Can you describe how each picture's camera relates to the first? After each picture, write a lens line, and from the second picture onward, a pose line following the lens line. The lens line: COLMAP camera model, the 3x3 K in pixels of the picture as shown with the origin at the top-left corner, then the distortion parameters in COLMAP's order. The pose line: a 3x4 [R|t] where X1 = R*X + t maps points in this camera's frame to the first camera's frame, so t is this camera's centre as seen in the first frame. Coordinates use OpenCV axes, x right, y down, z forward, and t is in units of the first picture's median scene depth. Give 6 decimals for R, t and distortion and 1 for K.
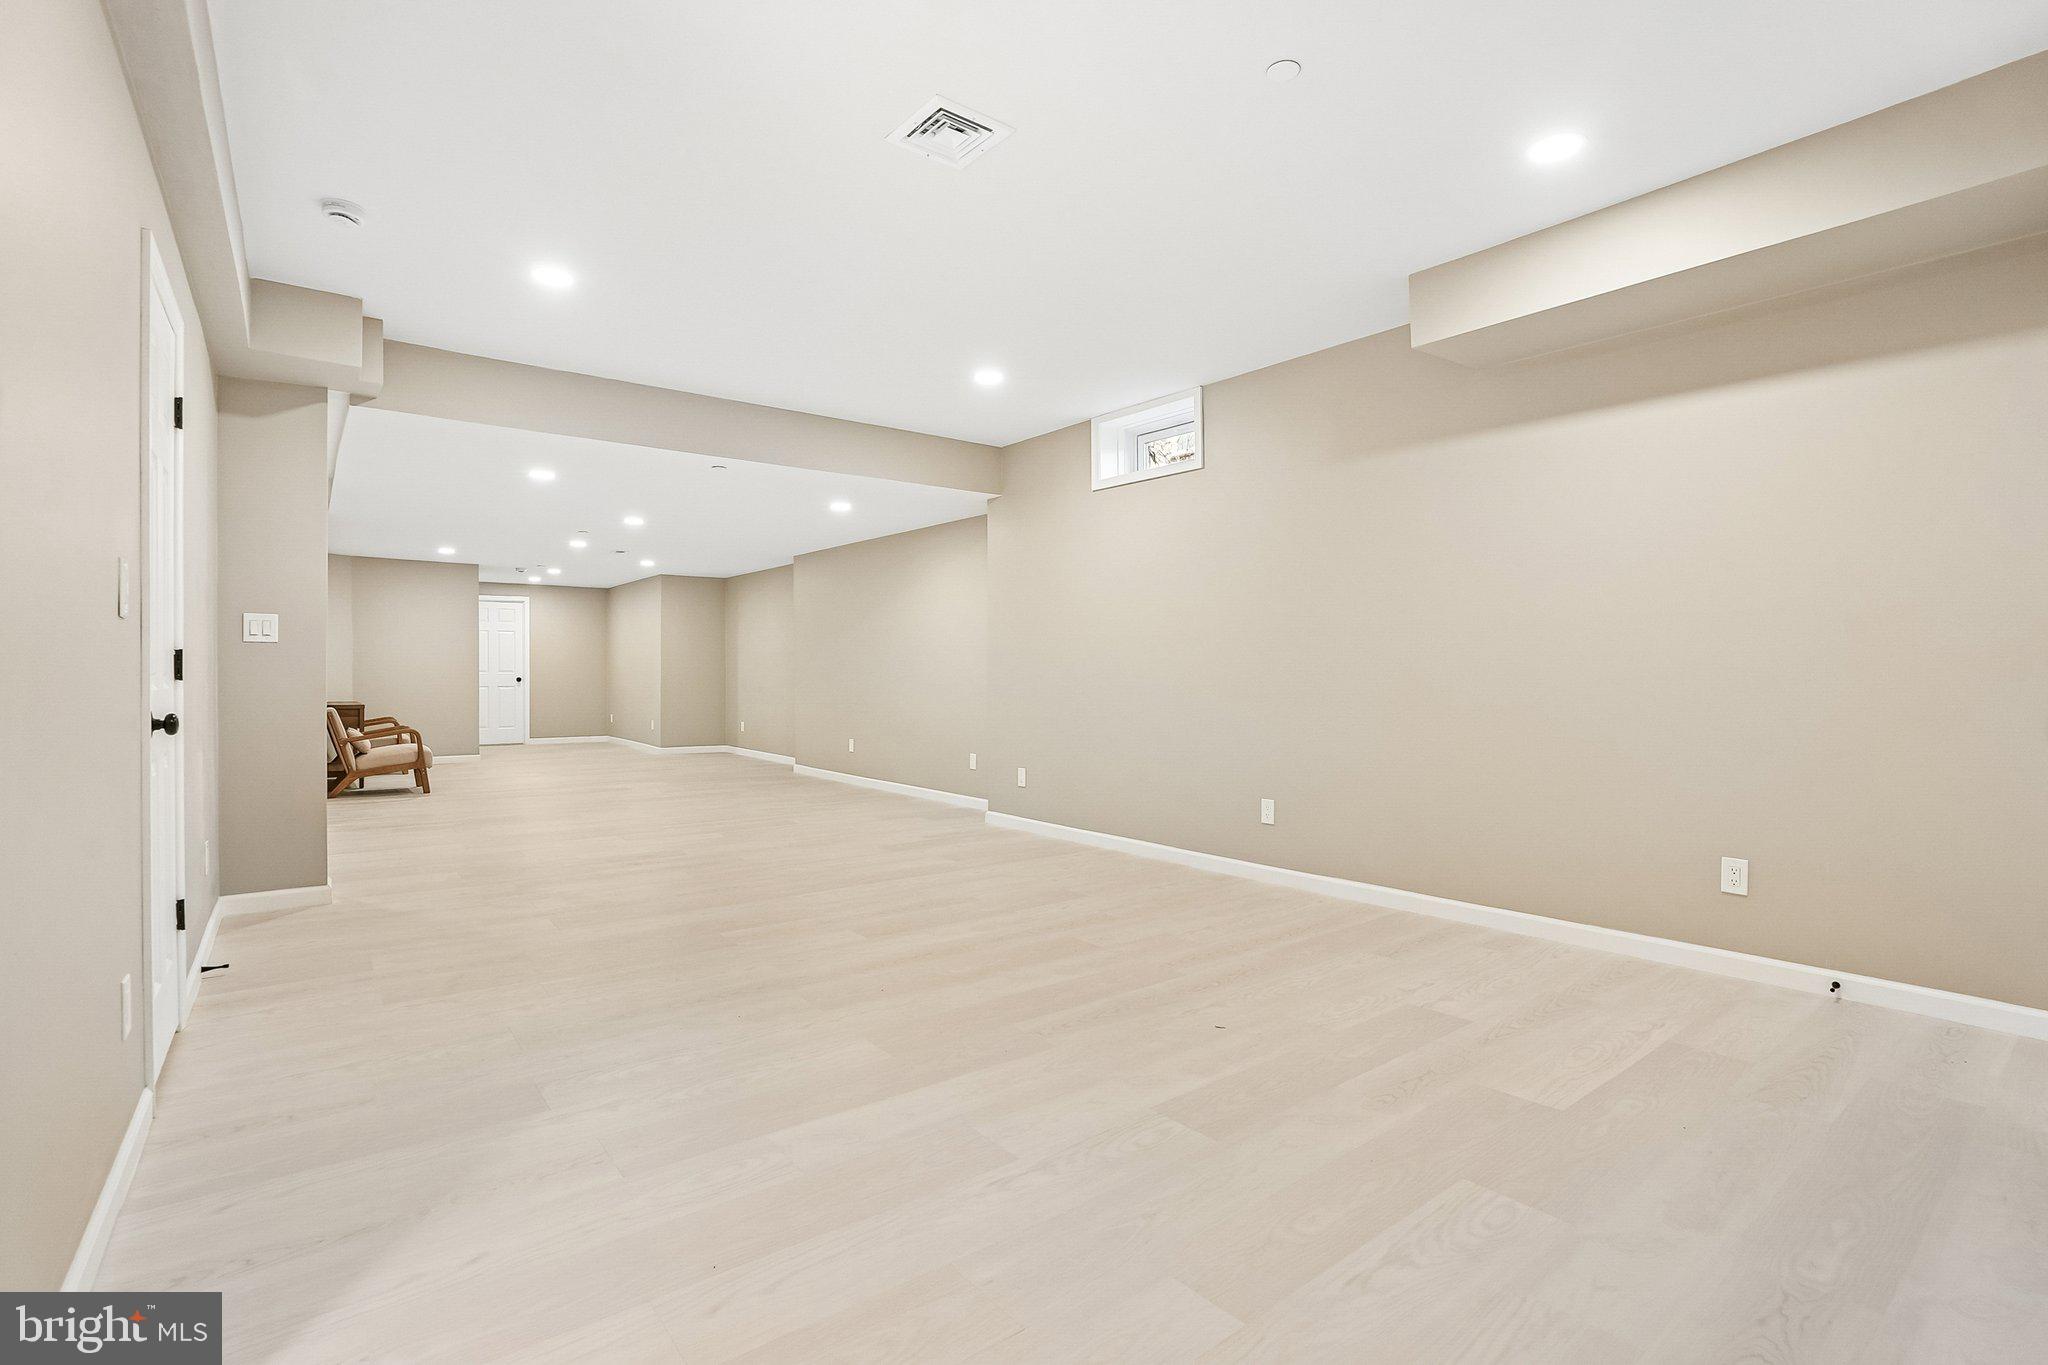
lens RADIAL K [[961.0, 0, 1024.0], [0, 961.0, 682.5], [0, 0, 1]] dist [-0.048005, 0.000159]
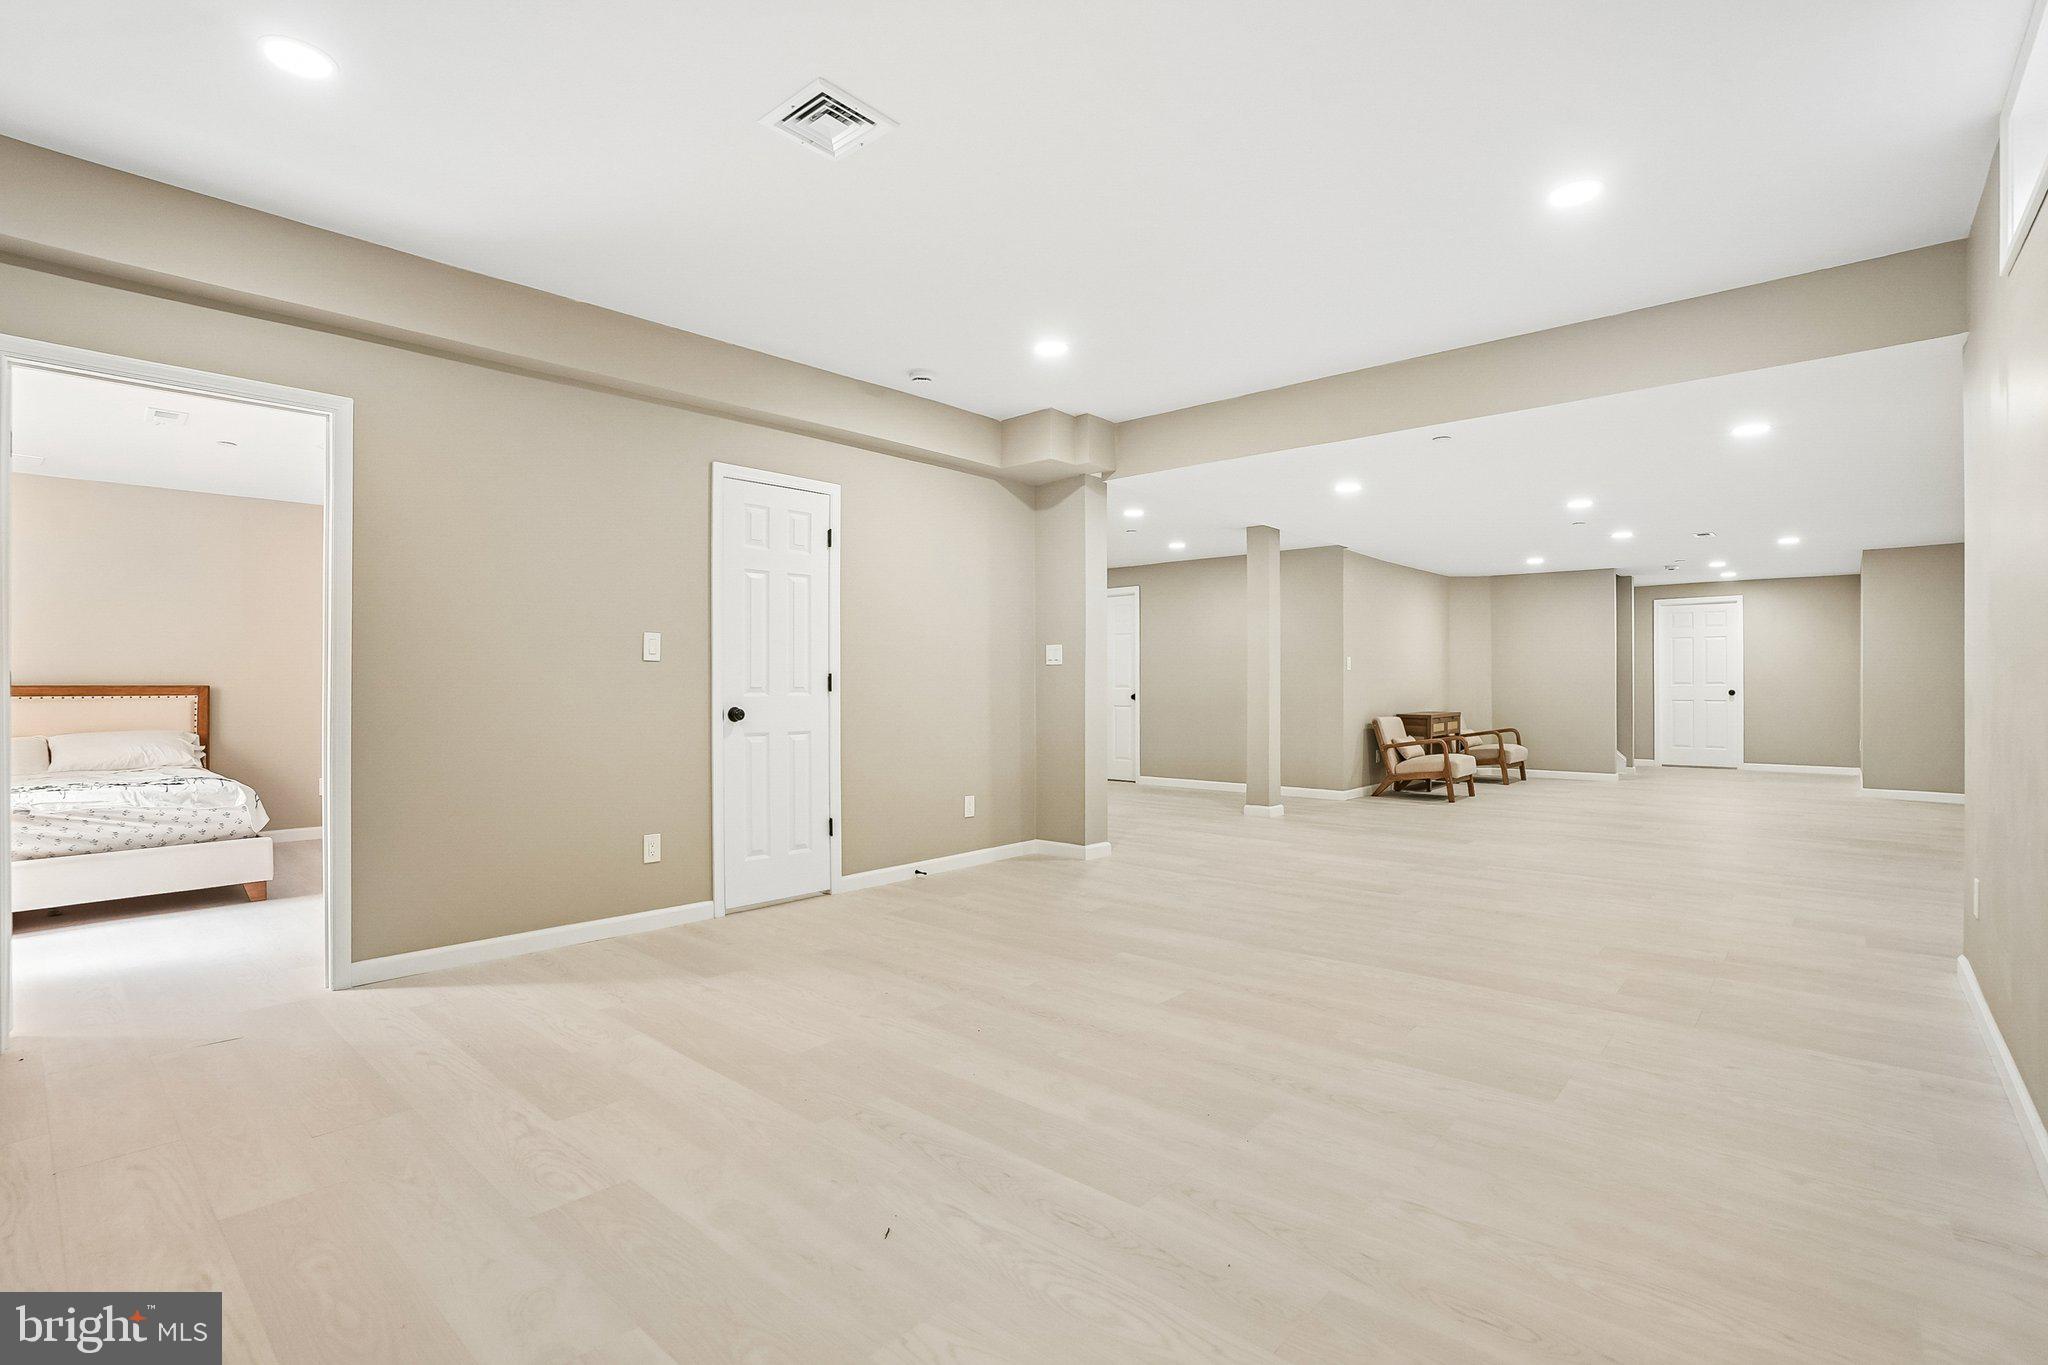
lens RADIAL K [[961.0, 0, 1024.0], [0, 961.0, 682.5], [0, 0, 1]] dist [-0.048005, 0.000159]
pose [[0.172017, -0.002782, -0.985090, 0.574434], [-0.009708, 0.999943, -0.004519, -0.007920], [0.985046, 0.010341, 0.171980, 0.655146]]
